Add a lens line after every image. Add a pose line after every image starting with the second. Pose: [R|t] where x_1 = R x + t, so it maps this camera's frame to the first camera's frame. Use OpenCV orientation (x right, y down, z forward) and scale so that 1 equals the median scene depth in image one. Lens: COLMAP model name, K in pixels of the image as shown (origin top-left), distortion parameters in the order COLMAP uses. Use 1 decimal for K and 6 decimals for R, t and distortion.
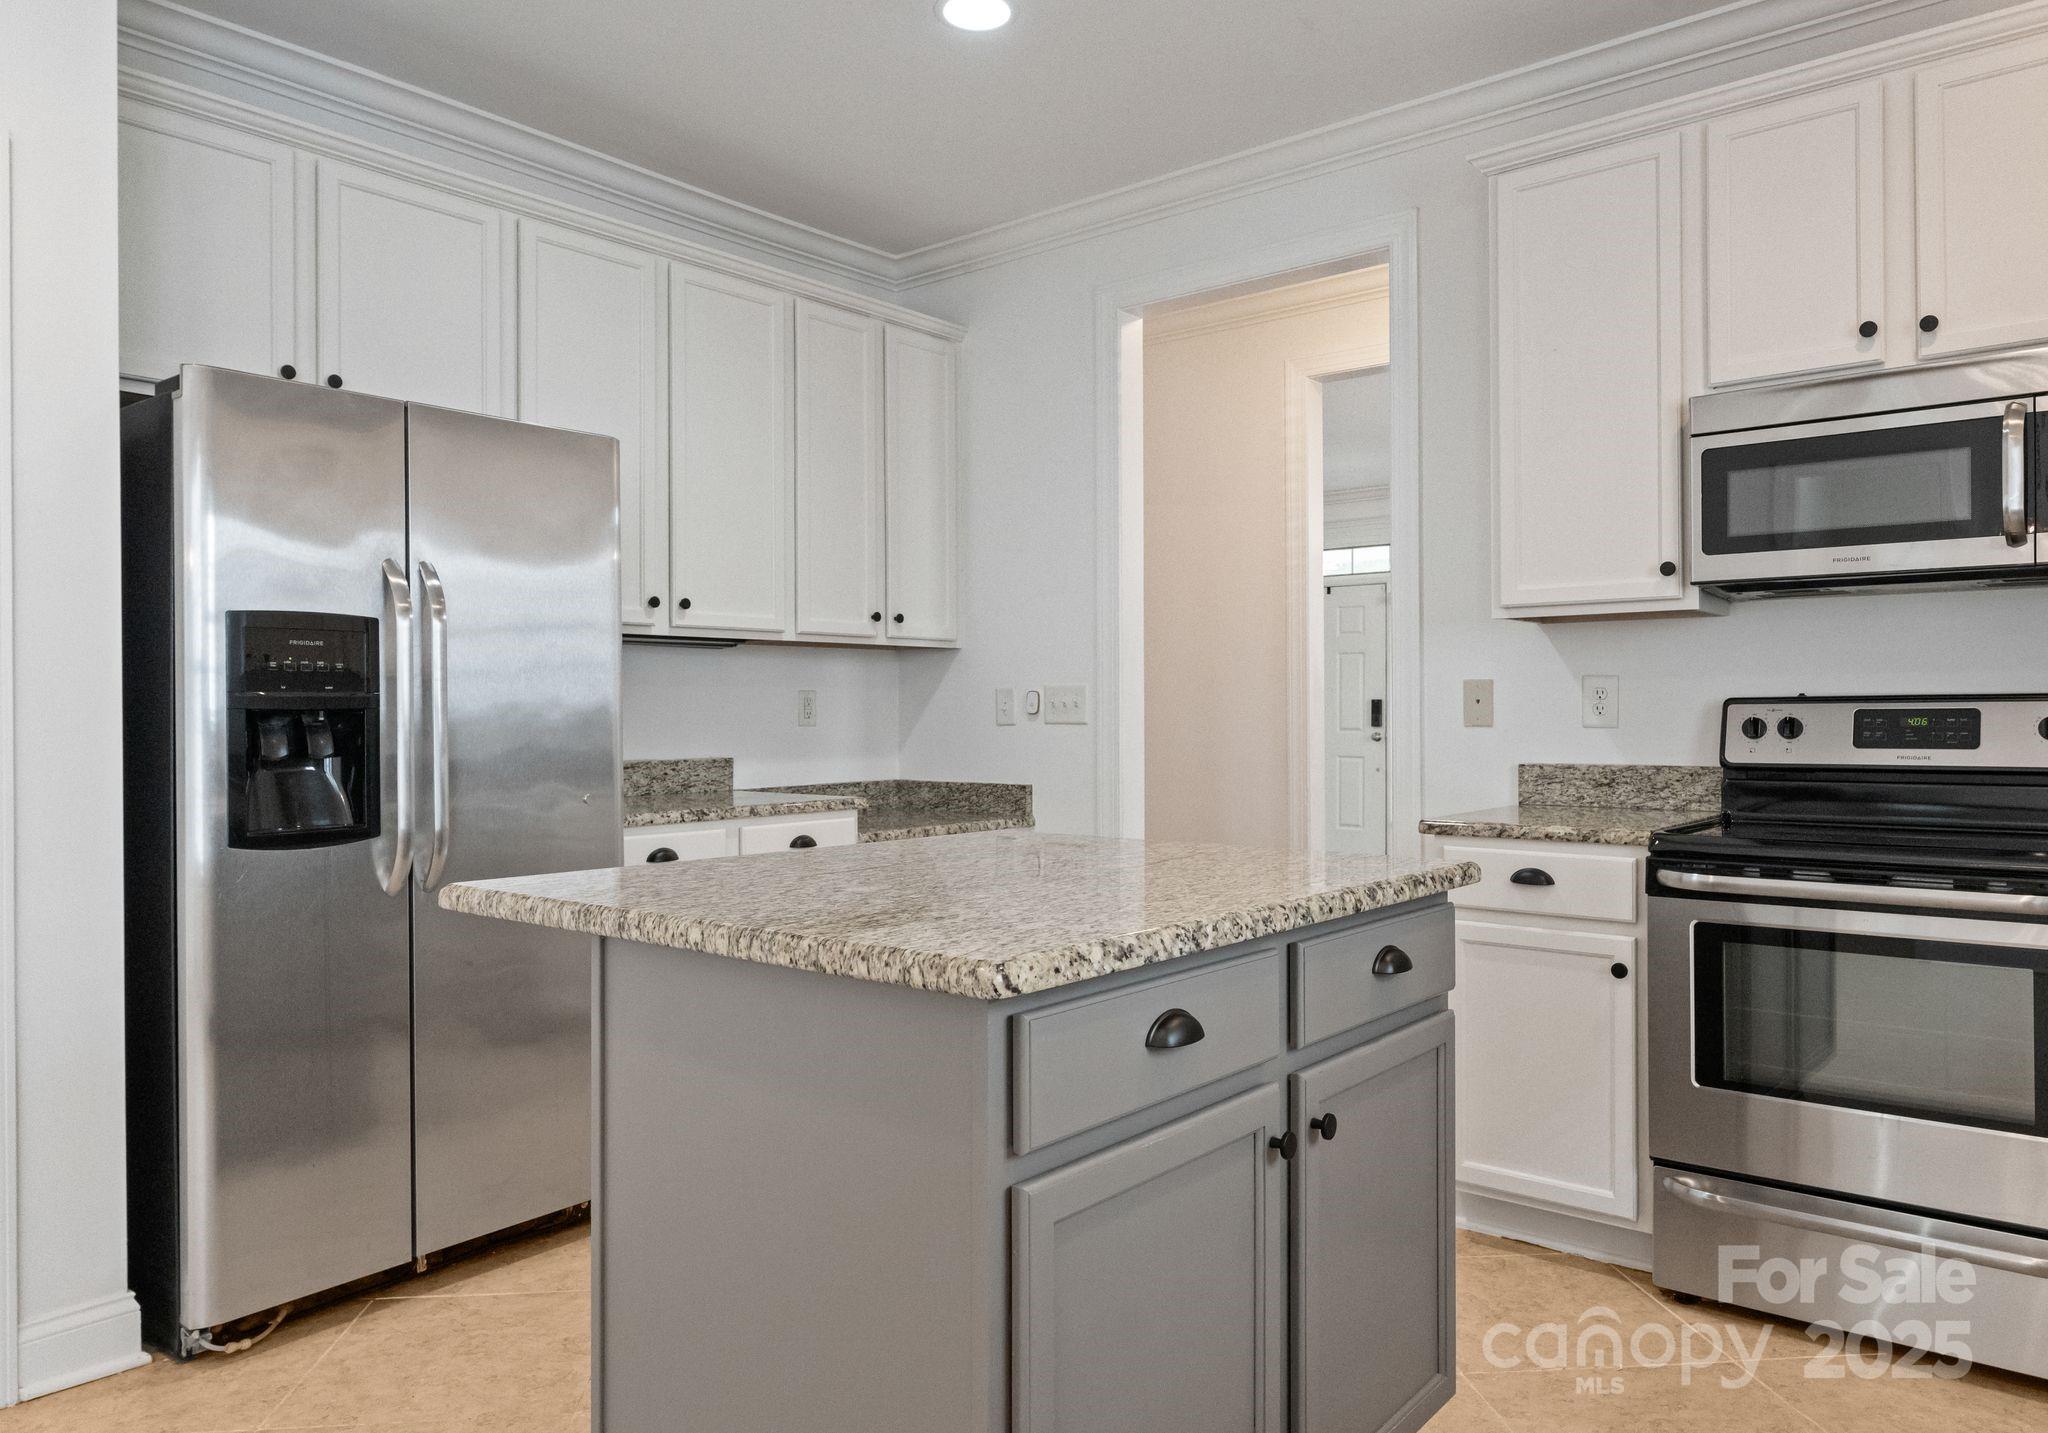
lens RADIAL K [[1391.4, 0, 1024.0], [0, 1391.4, 716.5], [0, 0, 1]] dist [0.002934, -0.000710]
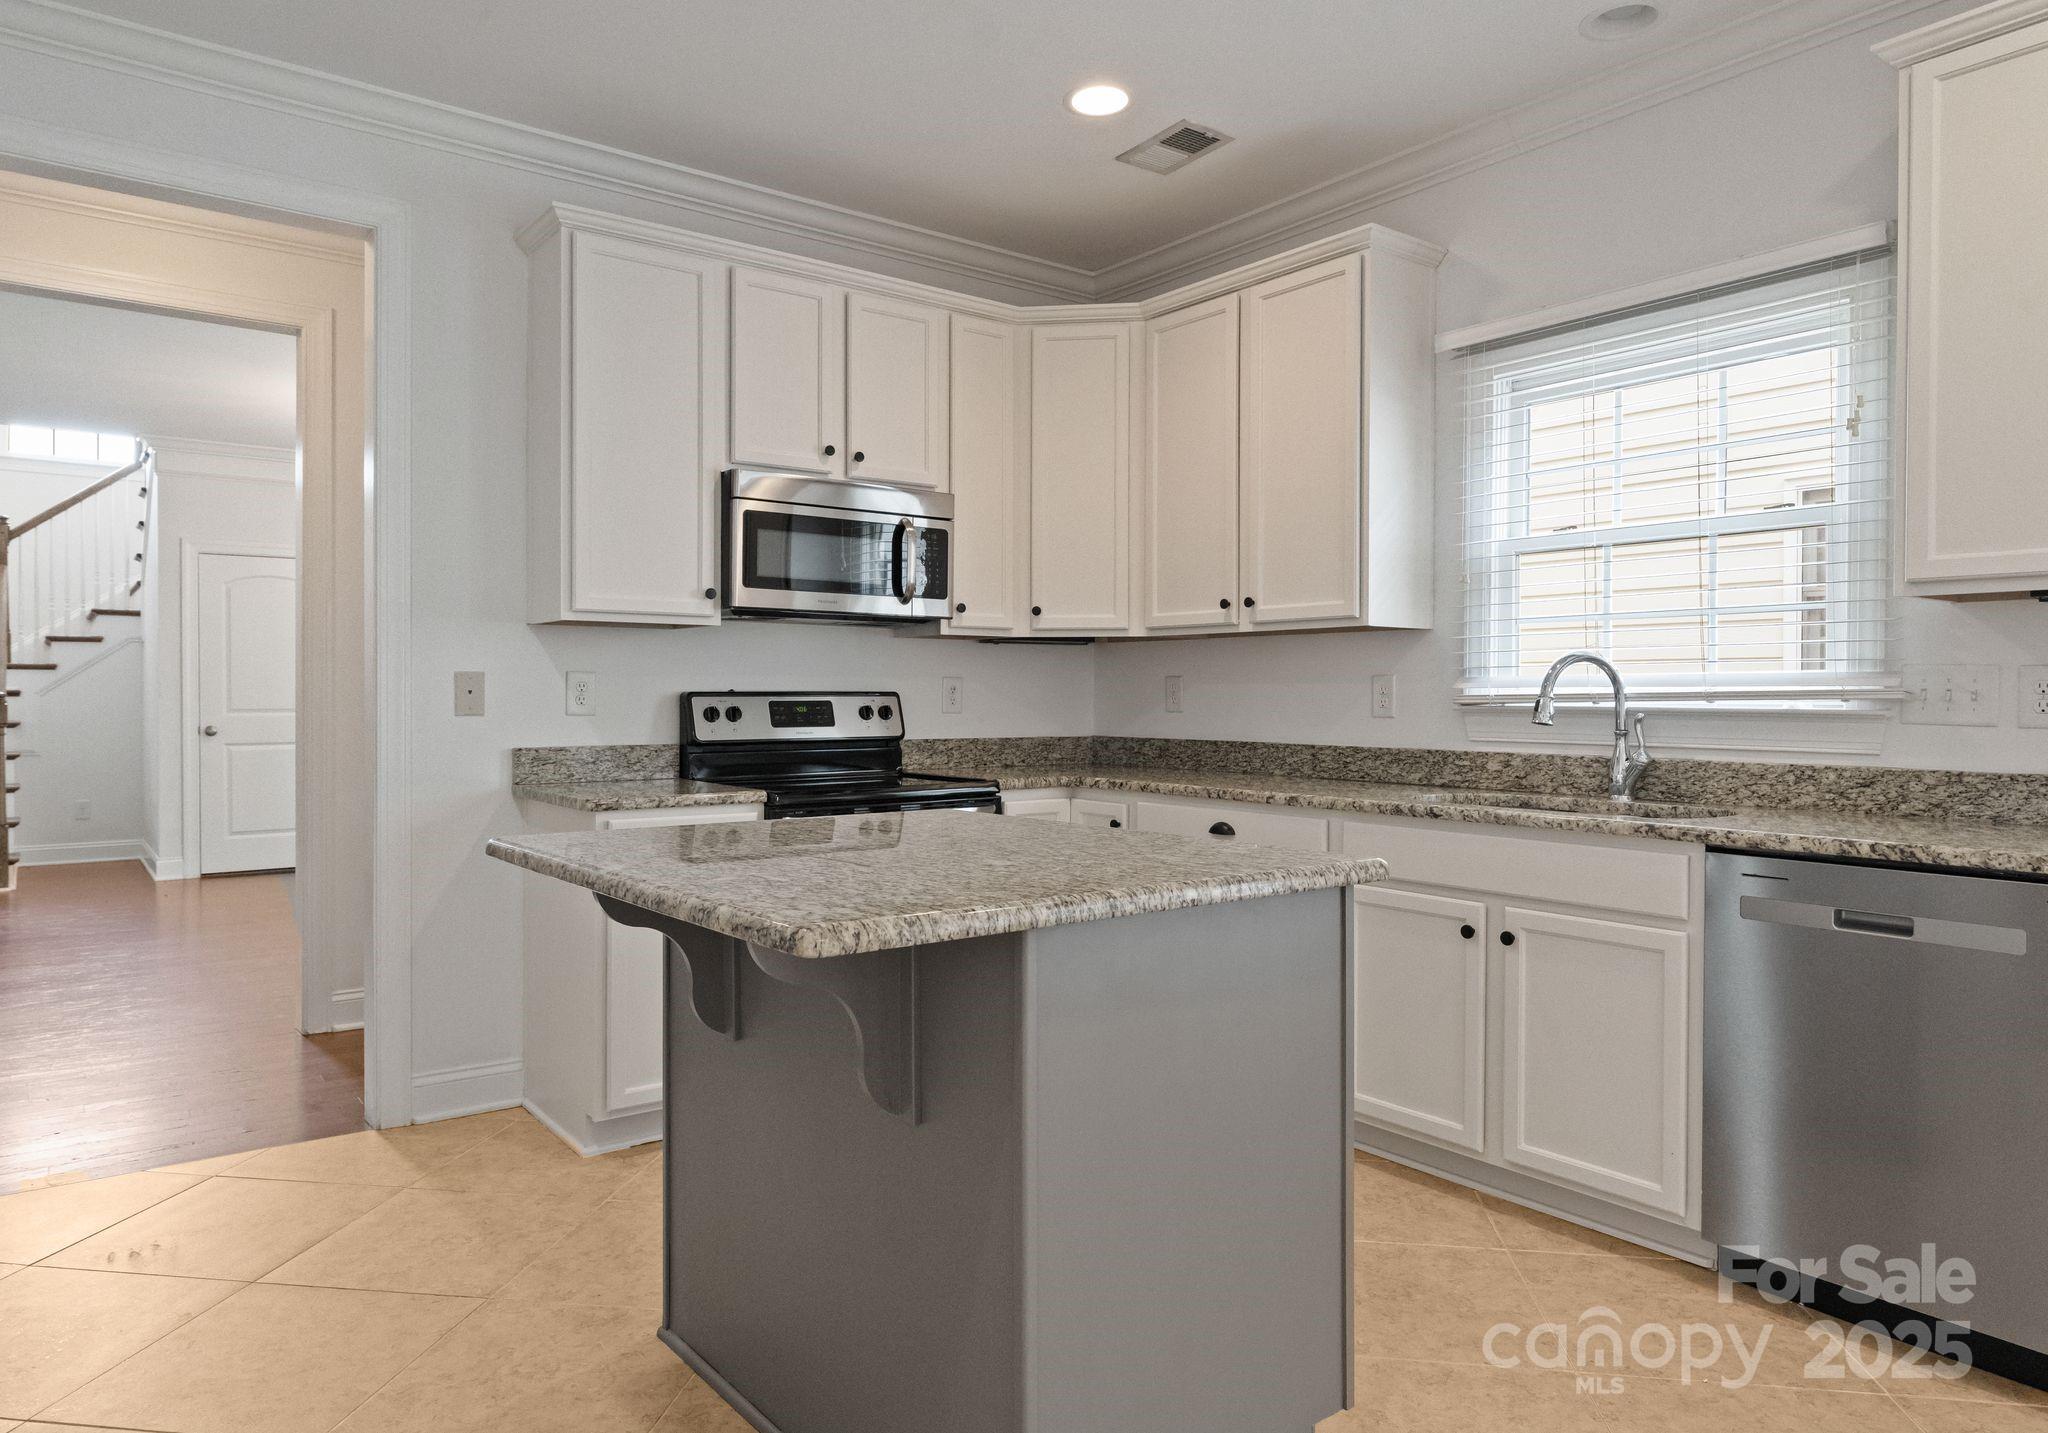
lens RADIAL K [[1297.5, 0, 1024.0], [0, 1297.5, 716.5], [0, 0, 1]] dist [0.001018, 0.000389]
pose [[0.222386, -0.010494, 0.974902, -0.681698], [-0.001068, 0.999939, 0.011007, -0.004160], [-0.974958, -0.003489, 0.222361, 0.450189]]
